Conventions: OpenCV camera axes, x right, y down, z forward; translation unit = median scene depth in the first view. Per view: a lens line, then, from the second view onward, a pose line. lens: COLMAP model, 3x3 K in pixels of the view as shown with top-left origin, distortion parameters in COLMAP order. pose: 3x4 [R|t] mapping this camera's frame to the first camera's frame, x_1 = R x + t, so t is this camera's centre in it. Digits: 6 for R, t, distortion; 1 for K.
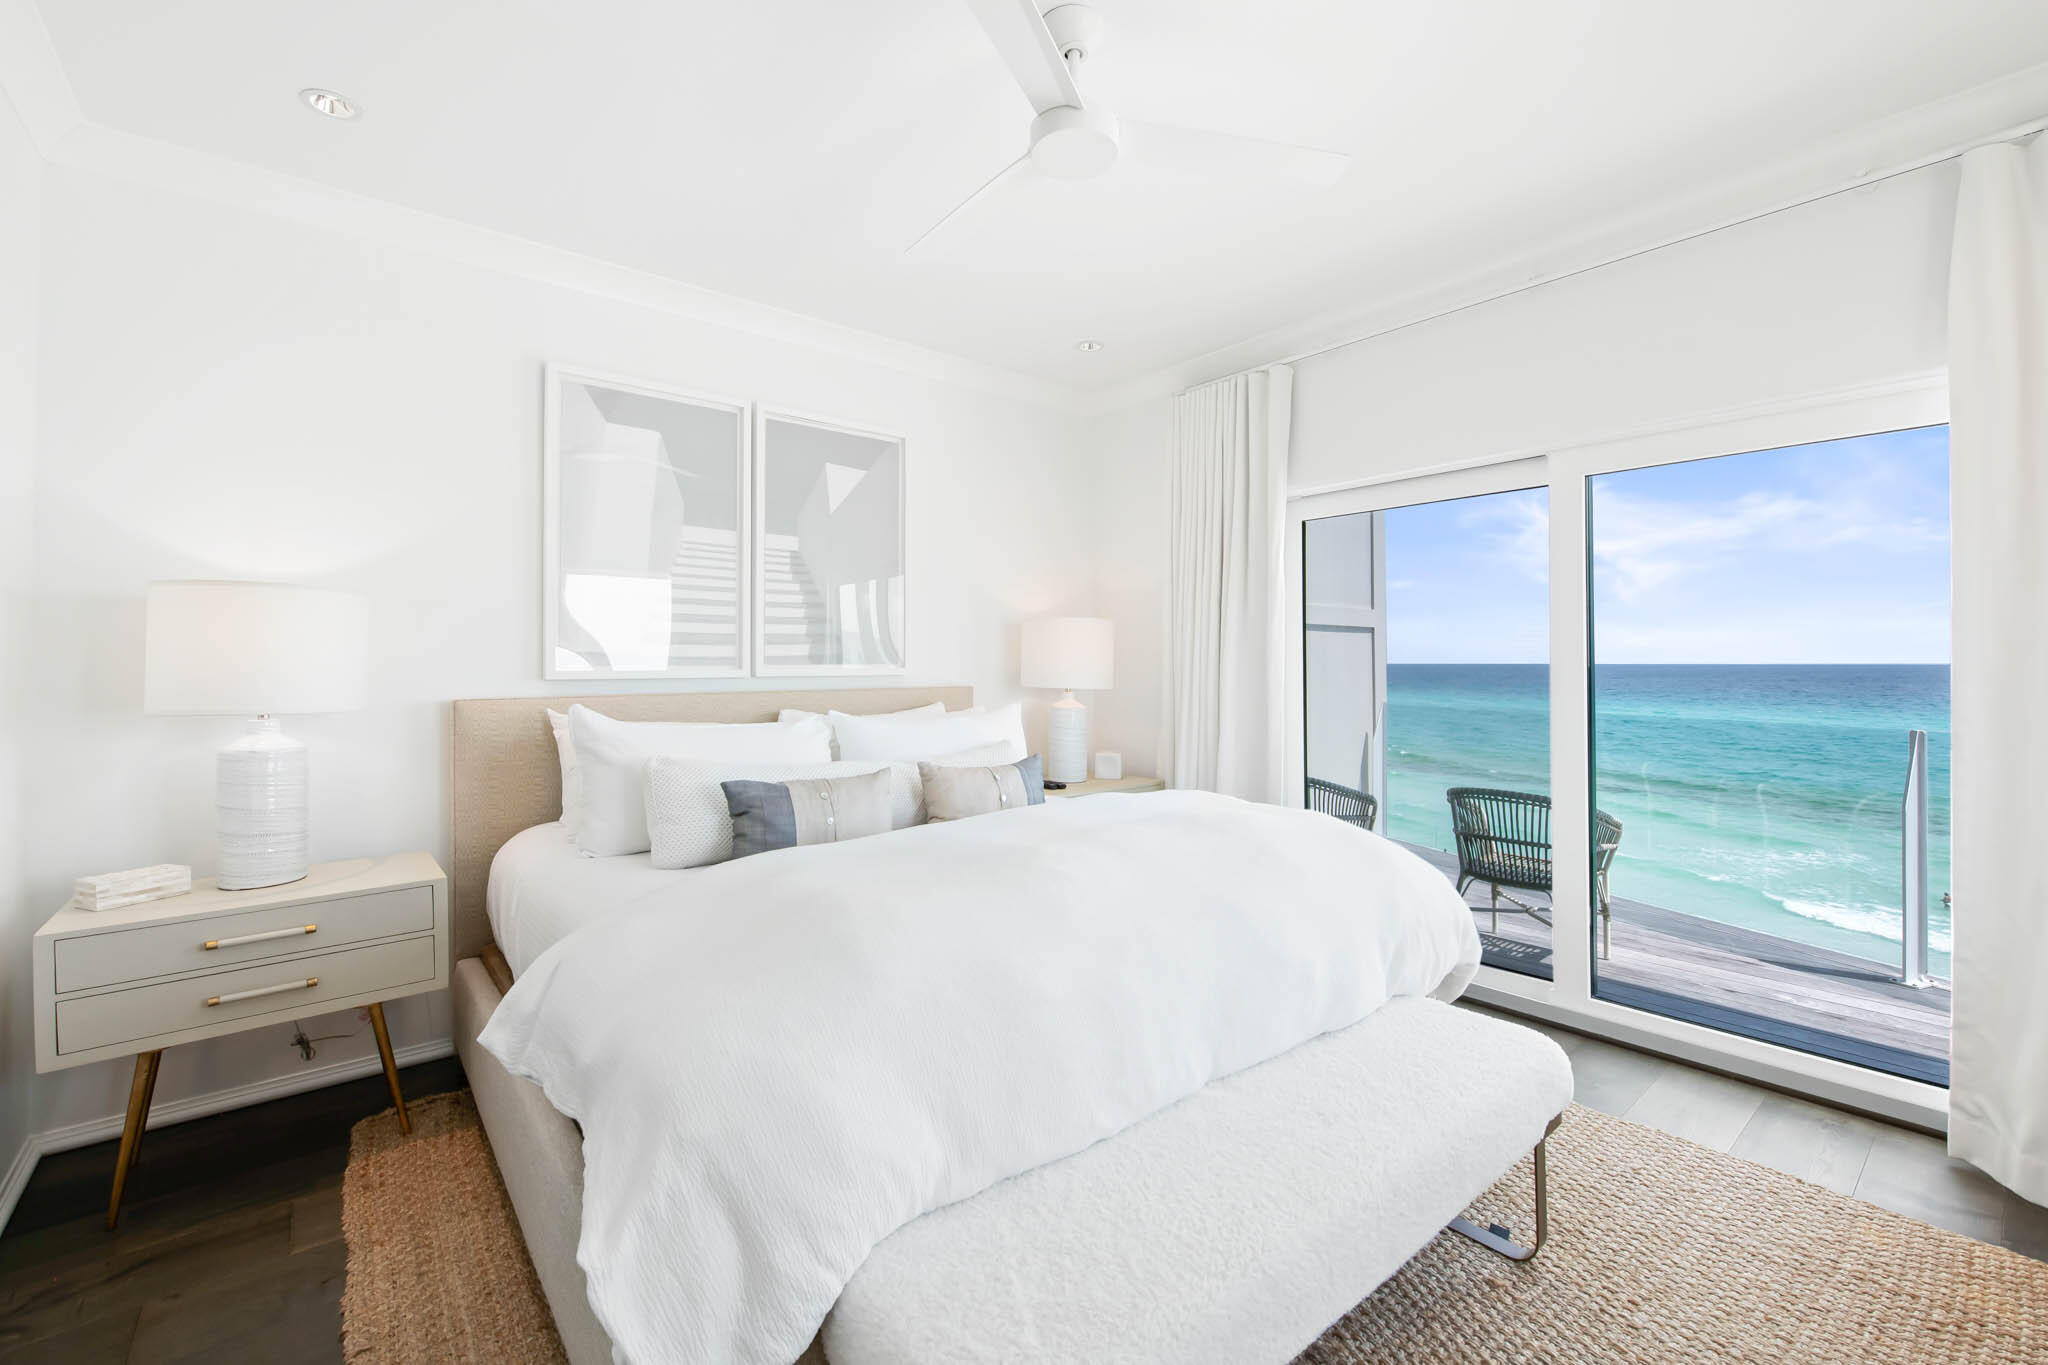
lens RADIAL K [[895.9, 0, 1016.7], [0, 895.9, 663.4], [0, 0, 1]] dist [-0.002508, -0.000384]
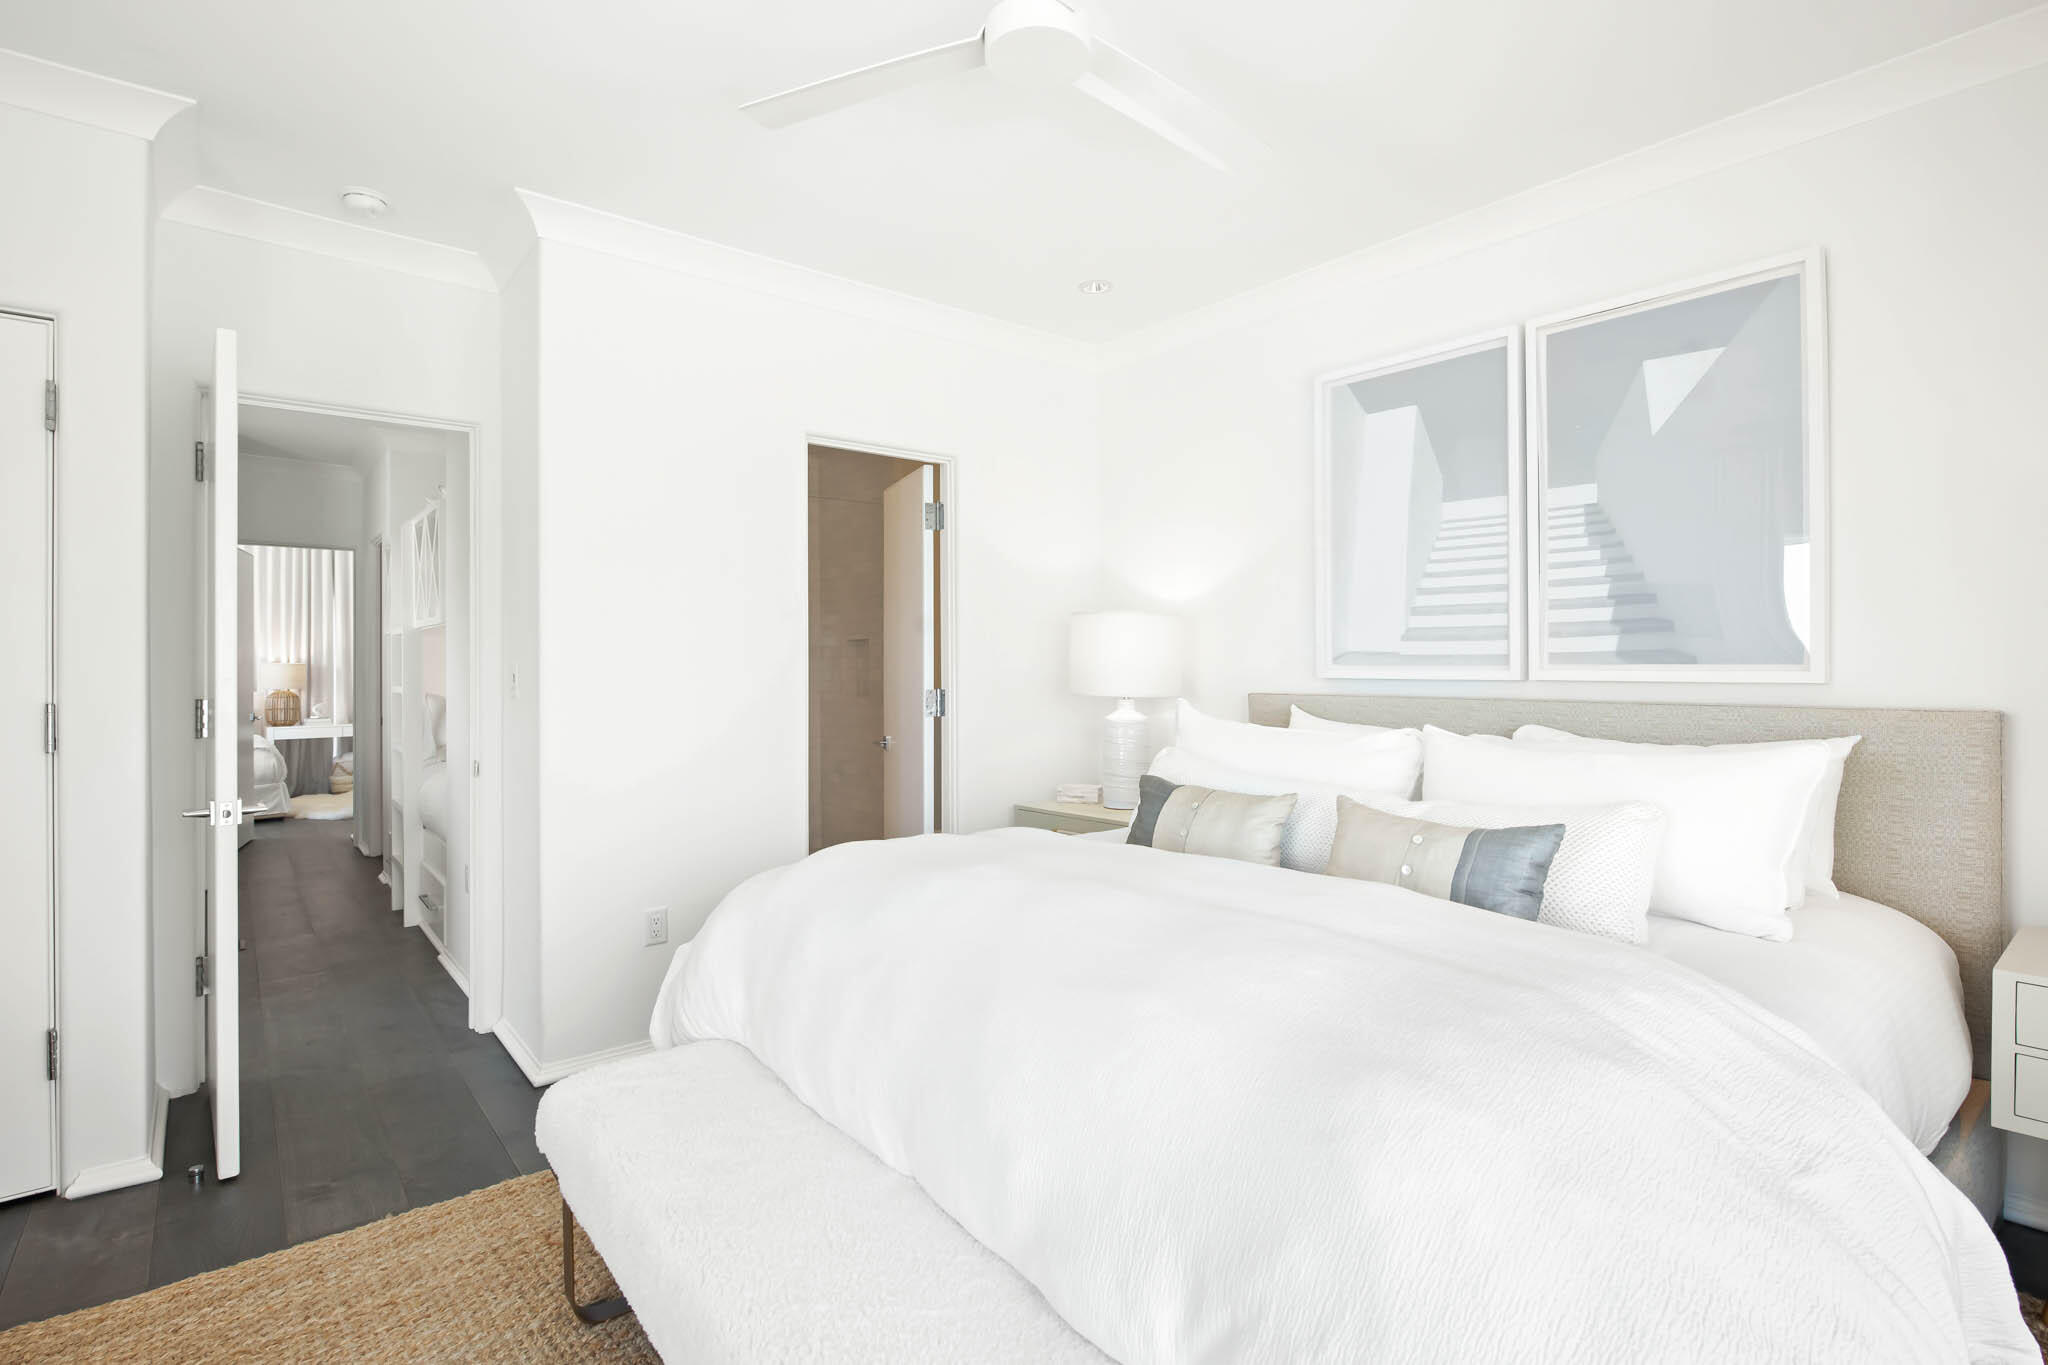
lens RADIAL K [[960.7, 0, 1019.8], [0, 960.7, 672.8], [0, 0, 1]] dist [-0.004187, -0.000743]
pose [[-0.000116, 0.010523, -0.999945, 0.523507], [0.001406, 0.999944, 0.010523, -0.000561], [0.999999, -0.001405, -0.000131, 0.556299]]
